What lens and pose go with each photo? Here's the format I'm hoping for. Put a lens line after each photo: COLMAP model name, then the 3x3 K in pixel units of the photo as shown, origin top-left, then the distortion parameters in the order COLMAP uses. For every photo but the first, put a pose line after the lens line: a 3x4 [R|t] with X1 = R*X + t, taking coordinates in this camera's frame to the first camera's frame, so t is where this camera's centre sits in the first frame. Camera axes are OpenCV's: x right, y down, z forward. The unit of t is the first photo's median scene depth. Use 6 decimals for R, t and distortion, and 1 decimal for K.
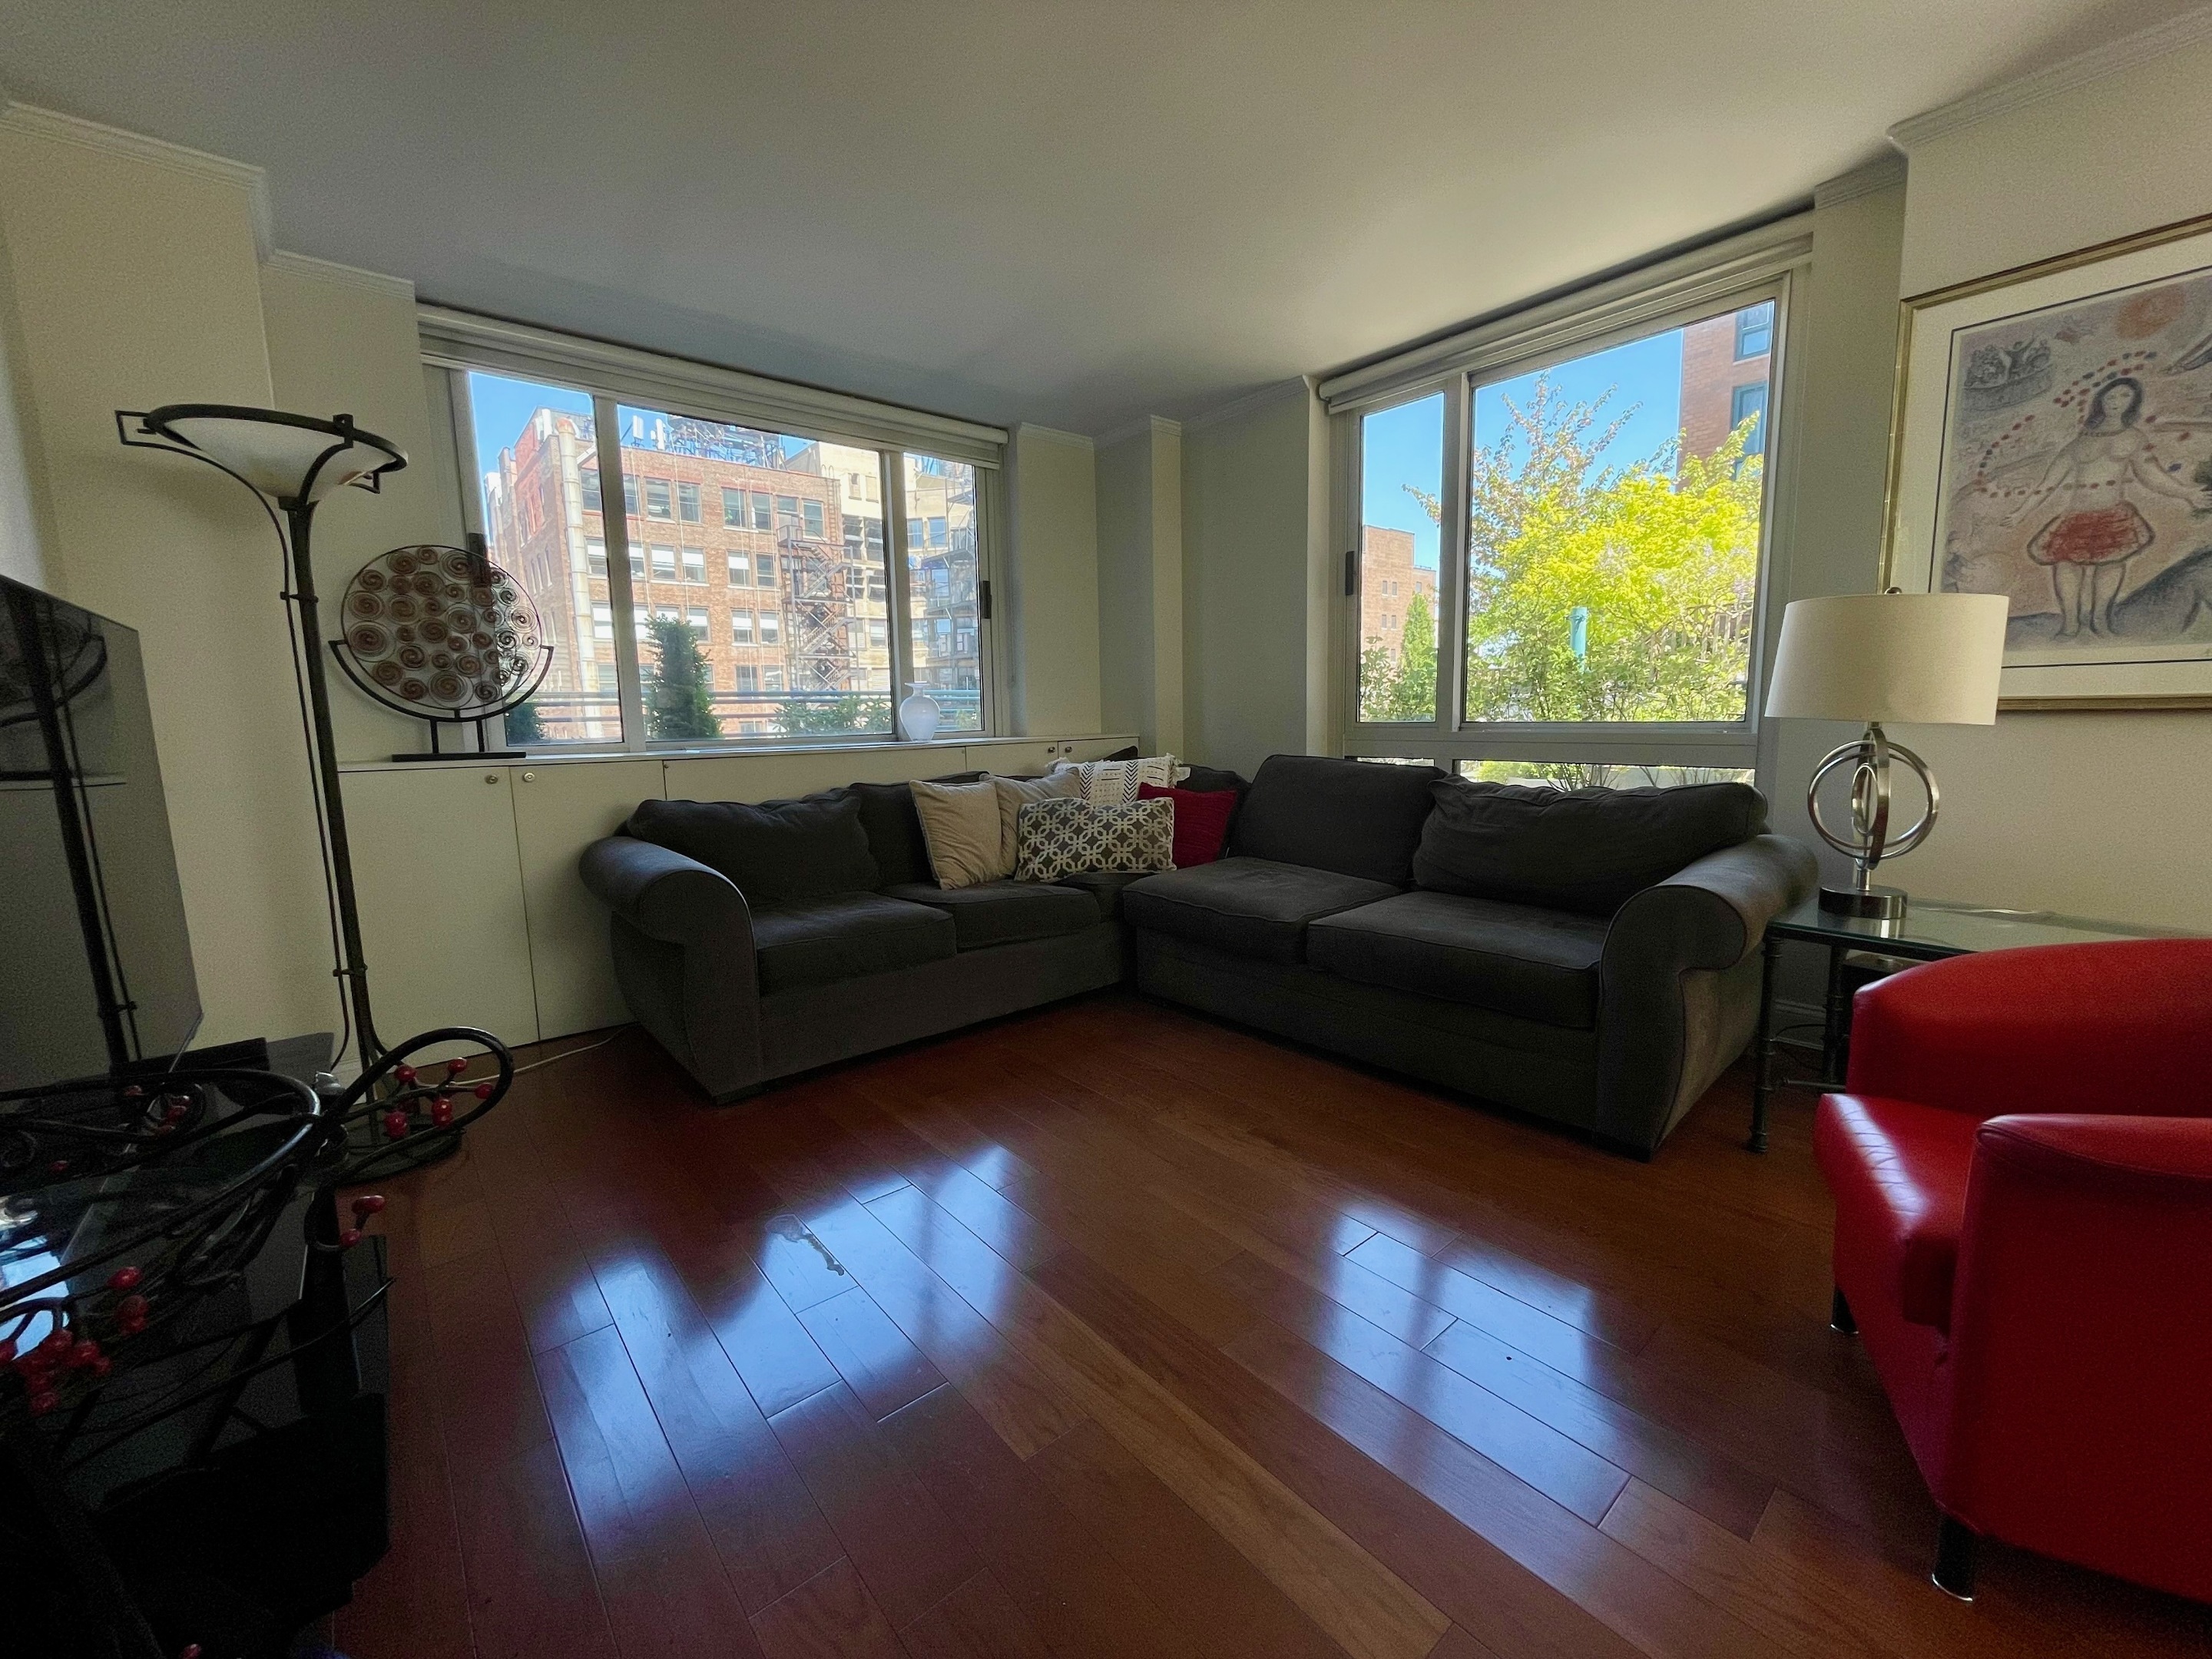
lens RADIAL K [[896.8, 0, 1104.4], [0, 896.8, 826.7], [0, 0, 1]] dist [0.000330, 0.000059]
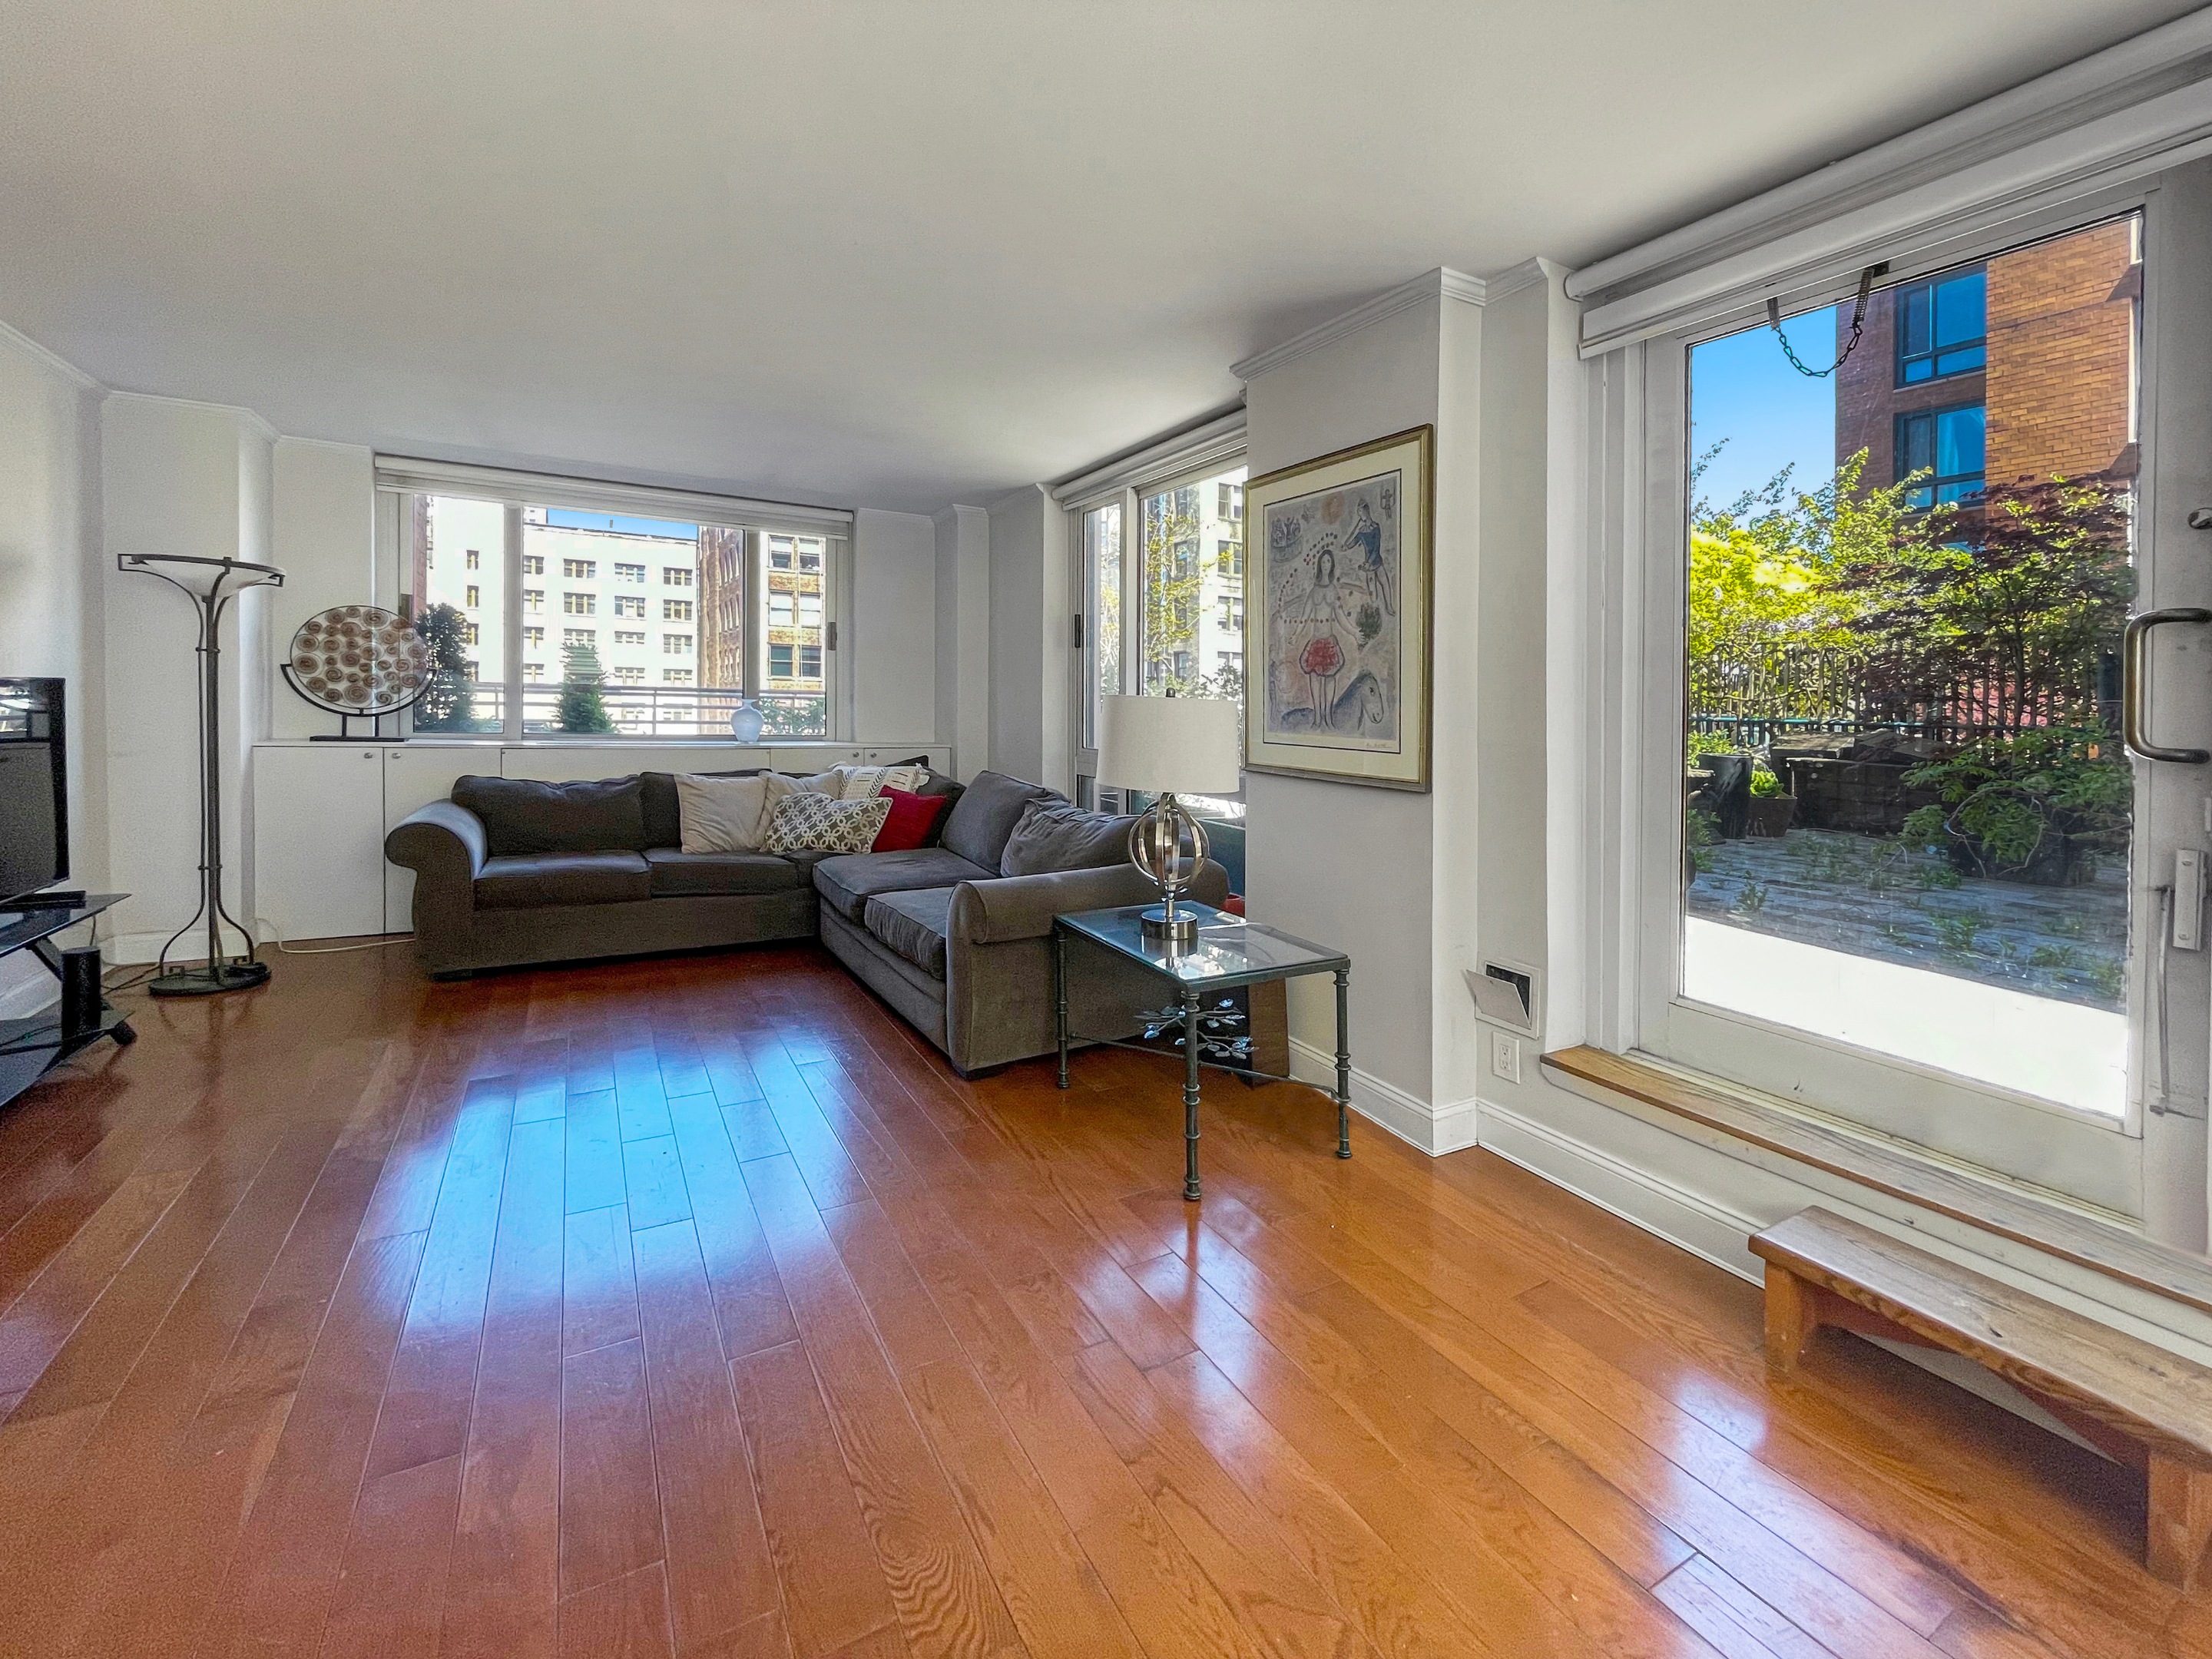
lens RADIAL K [[932.3, 0, 1217.9], [0, 932.3, 737.4], [0, 0, 1]] dist [-0.000206, -0.000300]
pose [[0.986785, 0.060270, -0.150410, 0.989031], [-0.073285, 0.993889, -0.082542, -0.057735], [0.144516, 0.092474, 0.985172, -0.369296]]
